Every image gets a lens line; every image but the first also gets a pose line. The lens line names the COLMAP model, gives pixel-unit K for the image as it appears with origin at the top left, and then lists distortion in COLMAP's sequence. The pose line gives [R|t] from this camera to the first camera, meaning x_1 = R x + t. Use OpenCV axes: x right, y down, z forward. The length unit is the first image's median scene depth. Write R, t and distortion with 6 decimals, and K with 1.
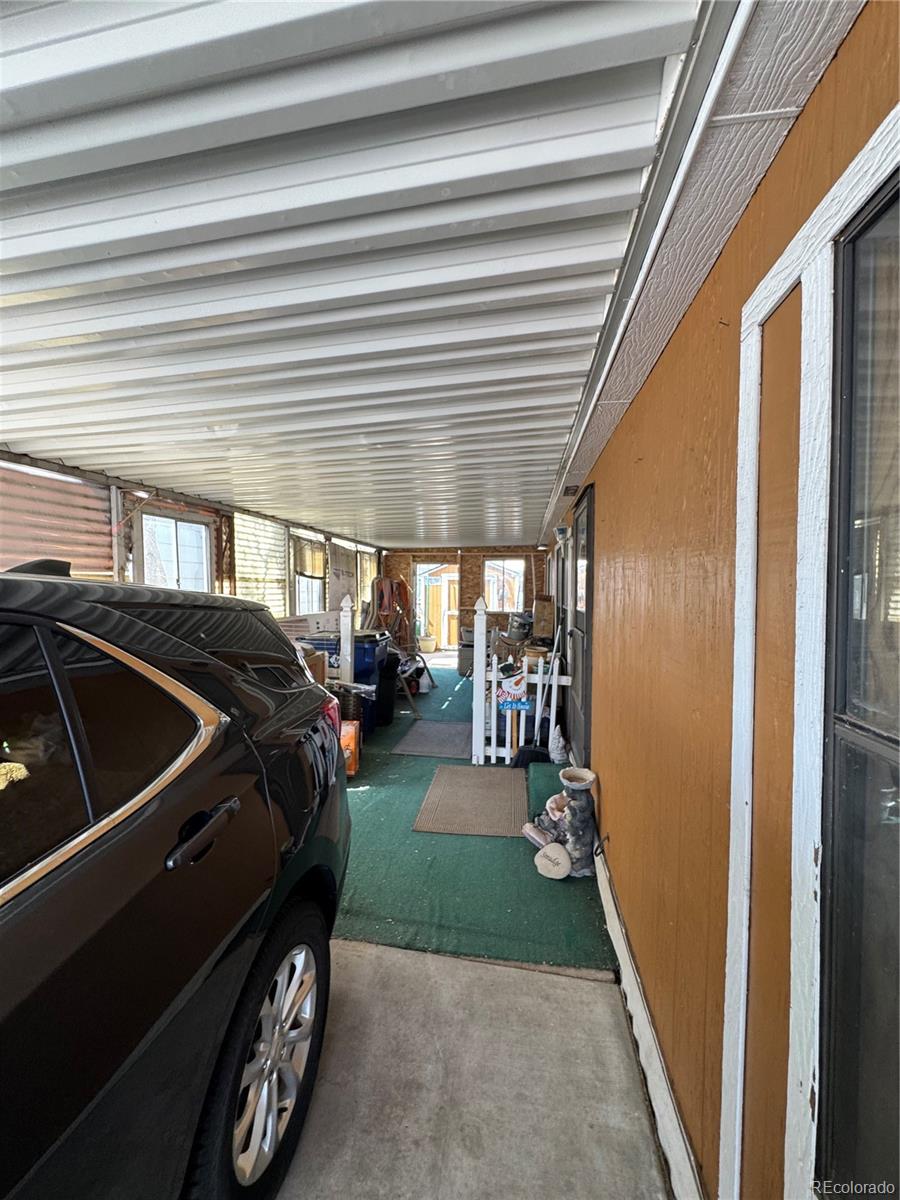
lens RADIAL K [[482.6, 0, 450.6], [0, 482.6, 598.8], [0, 0, 1]] dist [-0.007321, 0.000518]
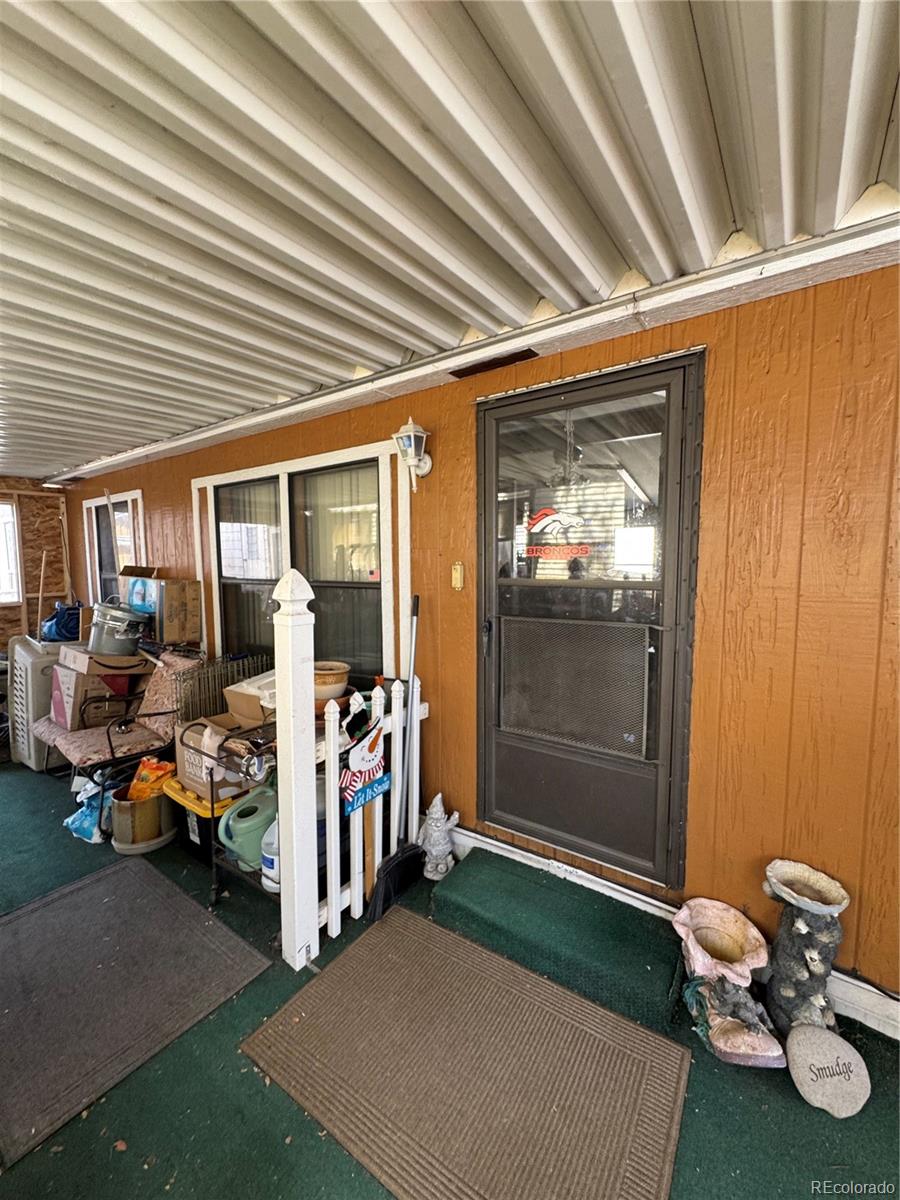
lens RADIAL K [[482.6, 0, 450.6], [0, 482.6, 598.8], [0, 0, 1]] dist [-0.007321, 0.000518]
pose [[0.451544, -0.077122, 0.888909, -0.244065], [0.023021, 0.996933, 0.074800, -0.006973], [-0.891952, -0.013312, 0.451935, 0.709075]]
